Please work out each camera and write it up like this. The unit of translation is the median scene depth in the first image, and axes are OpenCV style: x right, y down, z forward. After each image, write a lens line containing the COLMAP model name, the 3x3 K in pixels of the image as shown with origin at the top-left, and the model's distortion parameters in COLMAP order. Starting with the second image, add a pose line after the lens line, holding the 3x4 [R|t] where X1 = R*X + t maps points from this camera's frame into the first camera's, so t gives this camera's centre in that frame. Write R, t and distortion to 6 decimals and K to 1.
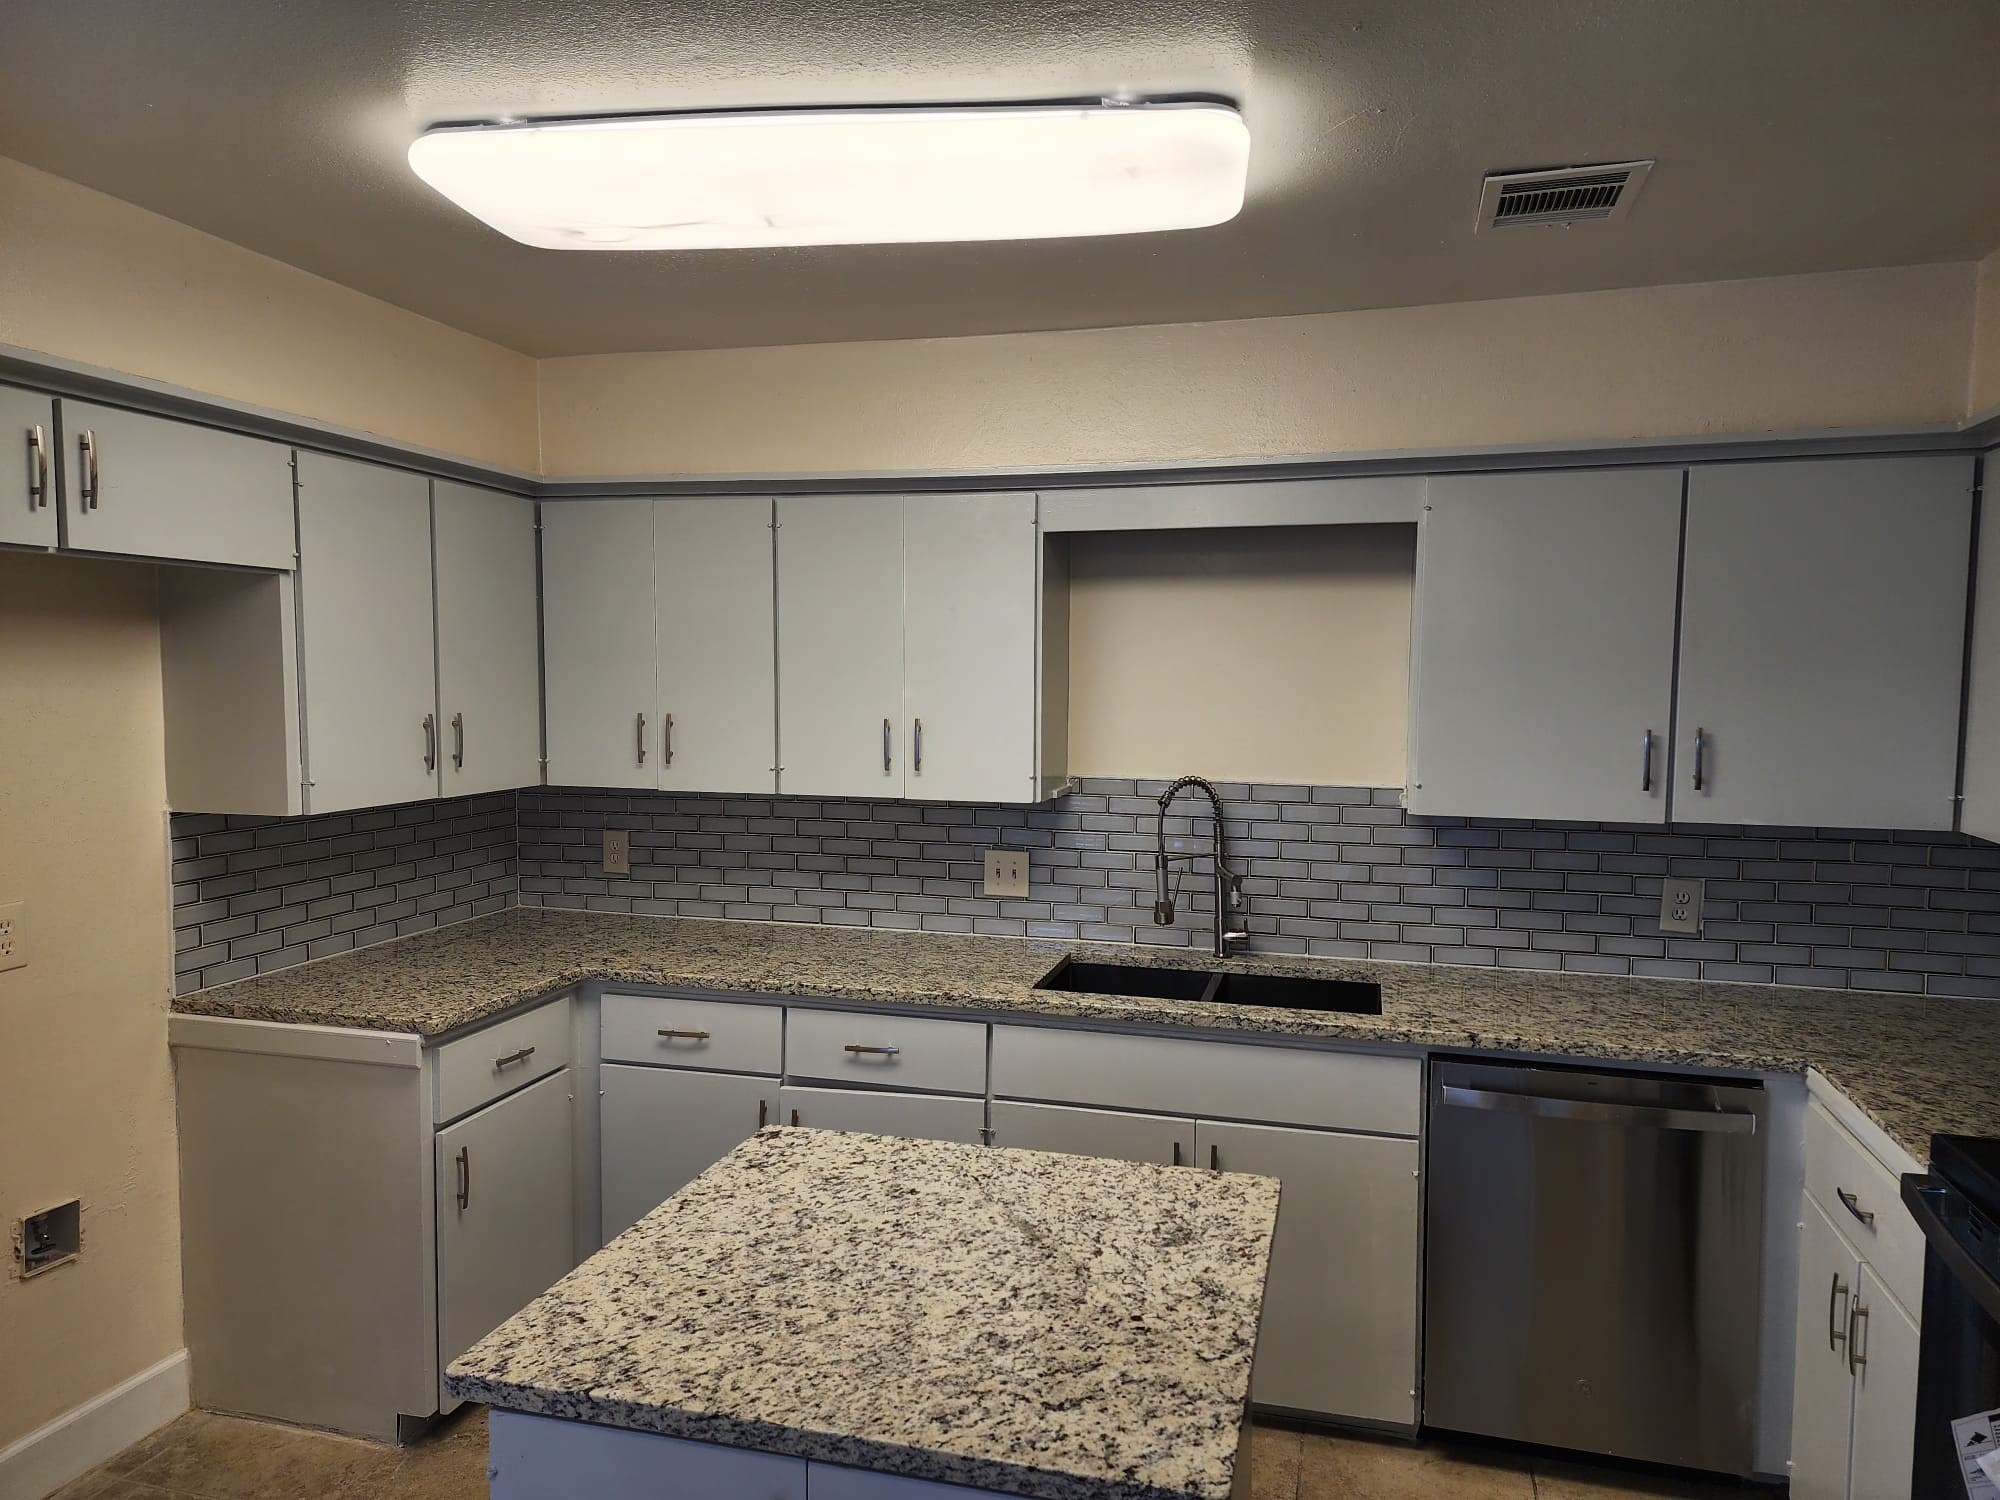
lens RADIAL K [[1358.4, 0, 1003.5], [0, 1358.4, 723.2], [0, 0, 1]] dist [0.083671, -0.062052]
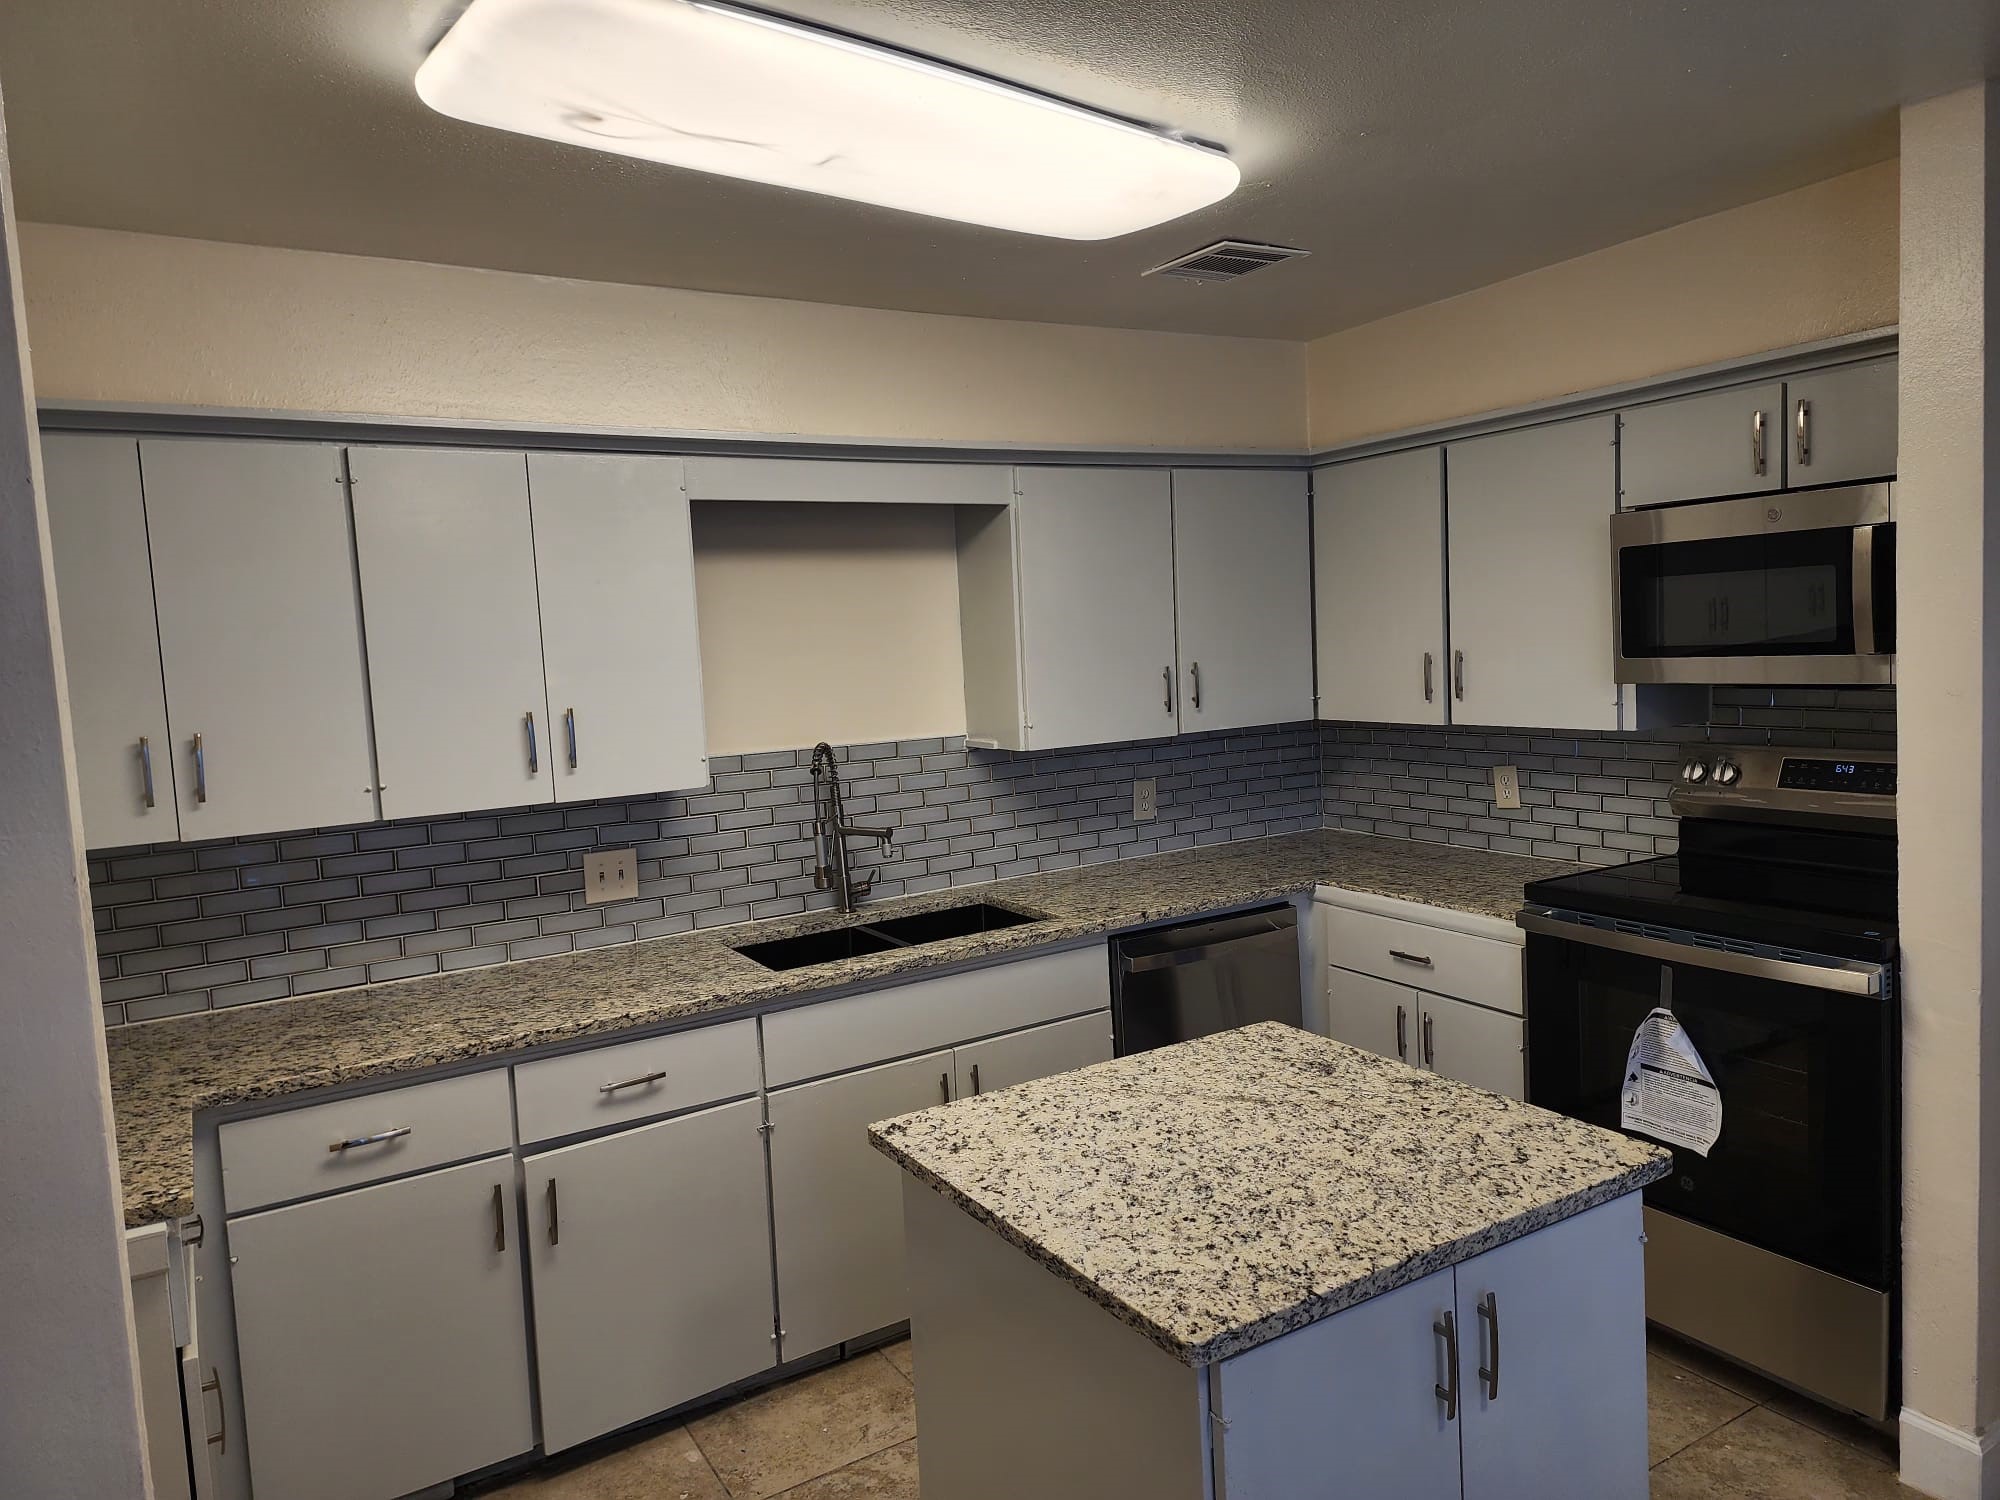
lens RADIAL K [[1367.3, 0, 1027.7], [0, 1367.3, 707.8], [0, 0, 1]] dist [0.065976, -0.046491]
pose [[0.671177, -0.081770, 0.736773, -0.592358], [0.083948, 0.995888, 0.034053, -0.011062], [-0.736528, 0.038995, 0.675282, 0.209873]]
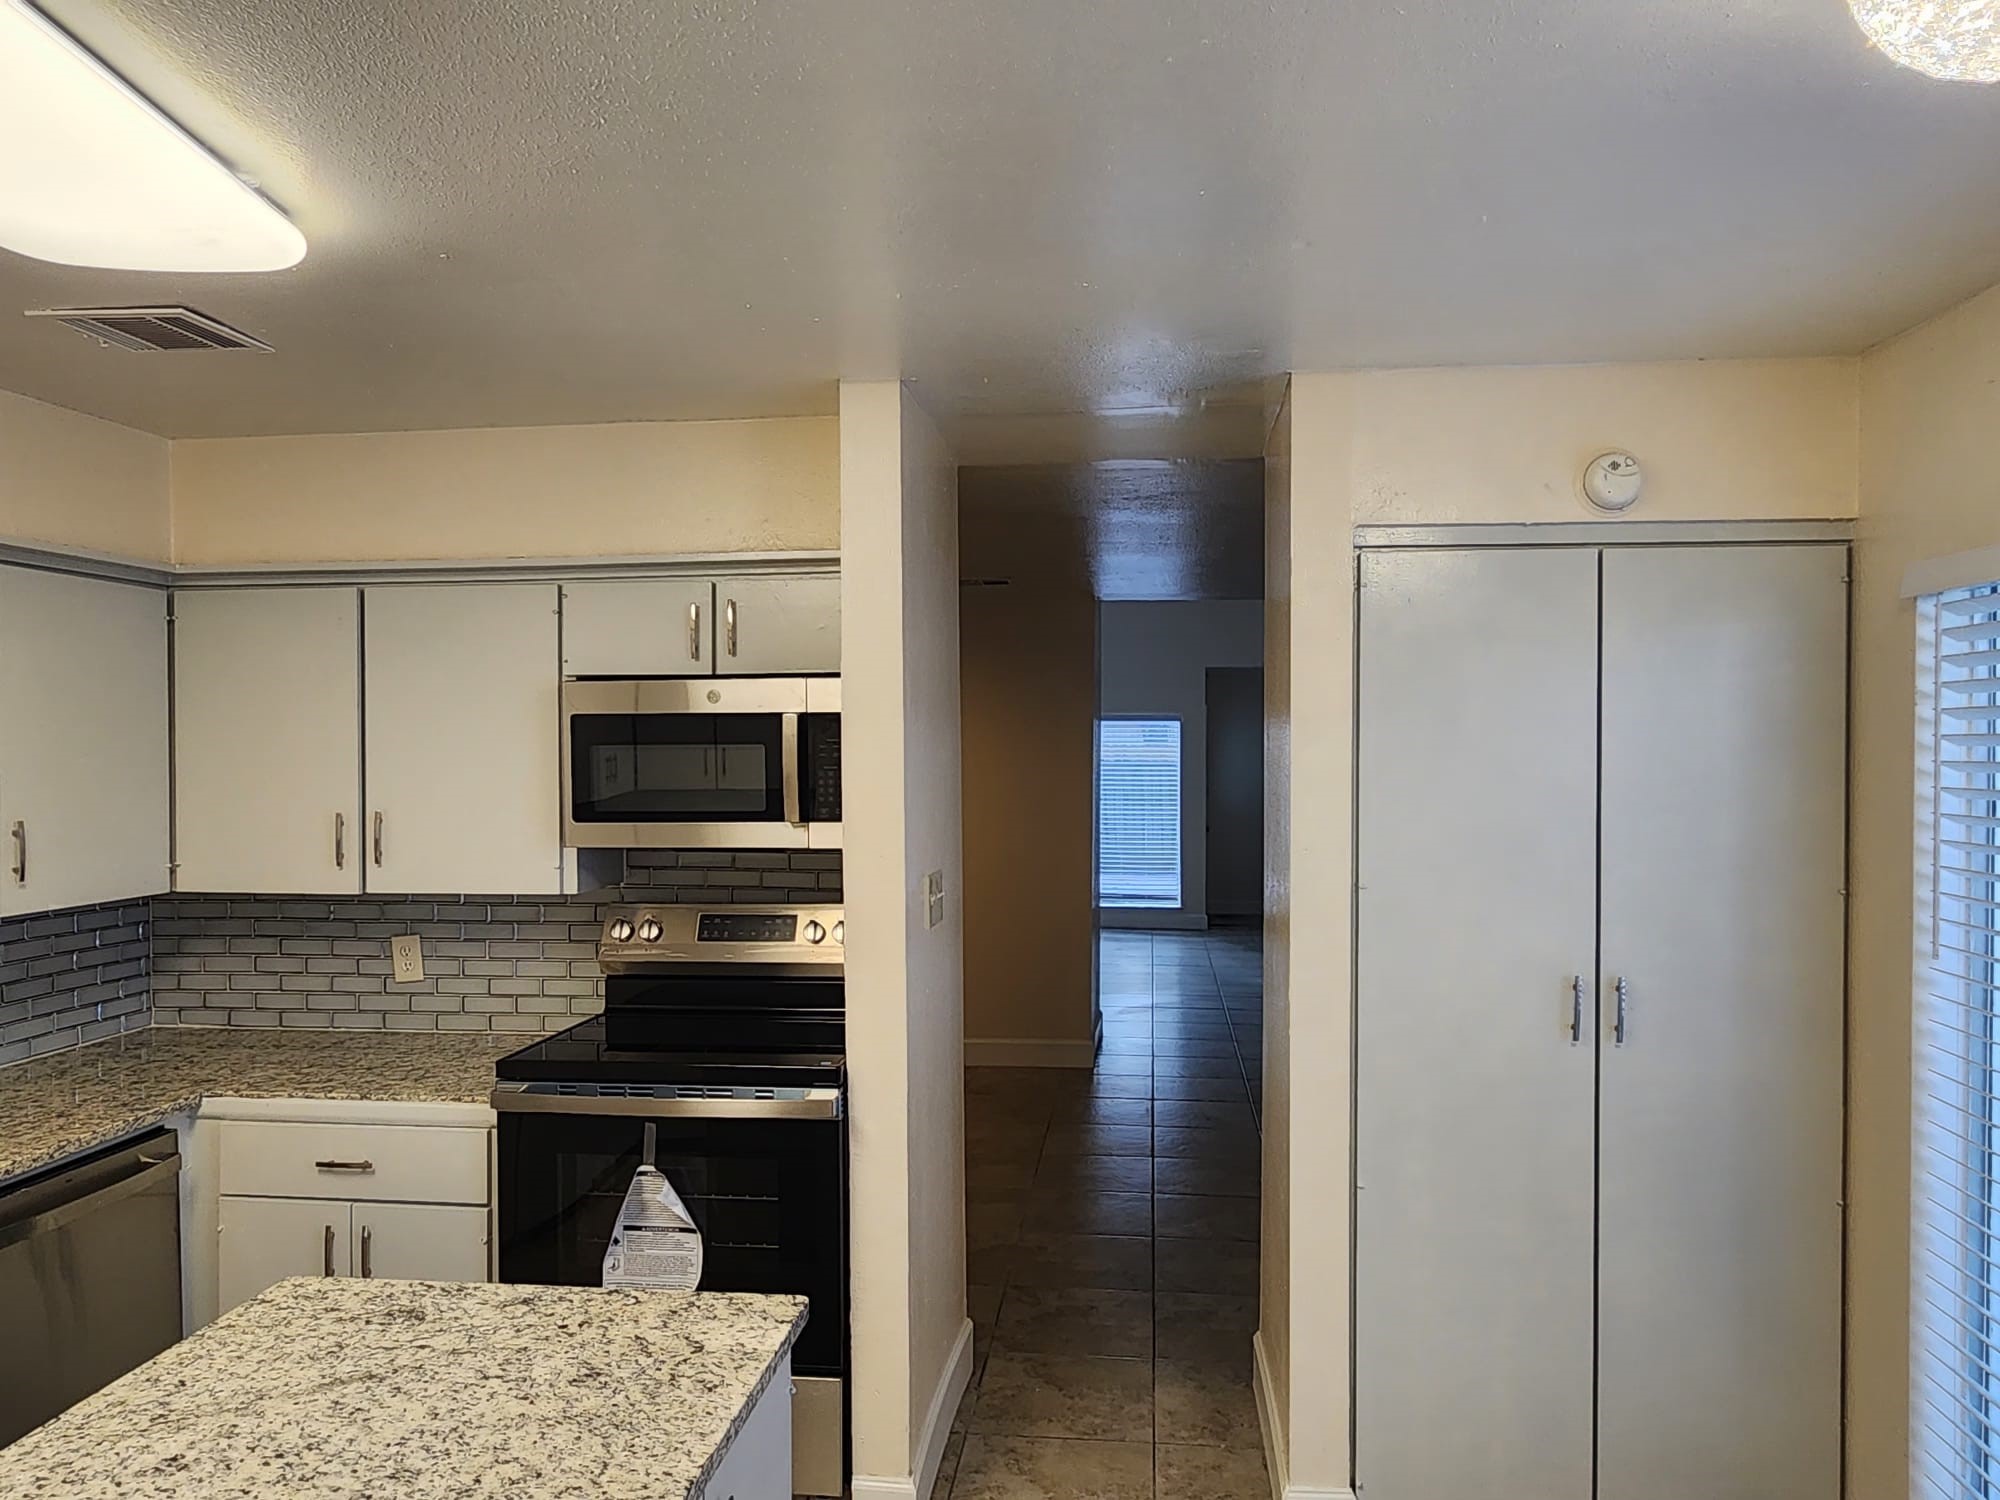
lens RADIAL K [[1367.3, 0, 1011.6], [0, 1367.3, 754.5], [0, 0, 1]] dist [0.065976, -0.046491]
pose [[-0.163324, -0.011035, 0.986511, -0.620484], [0.039620, 0.999057, 0.017735, -0.034773], [-0.985777, 0.041983, -0.162733, 0.434725]]
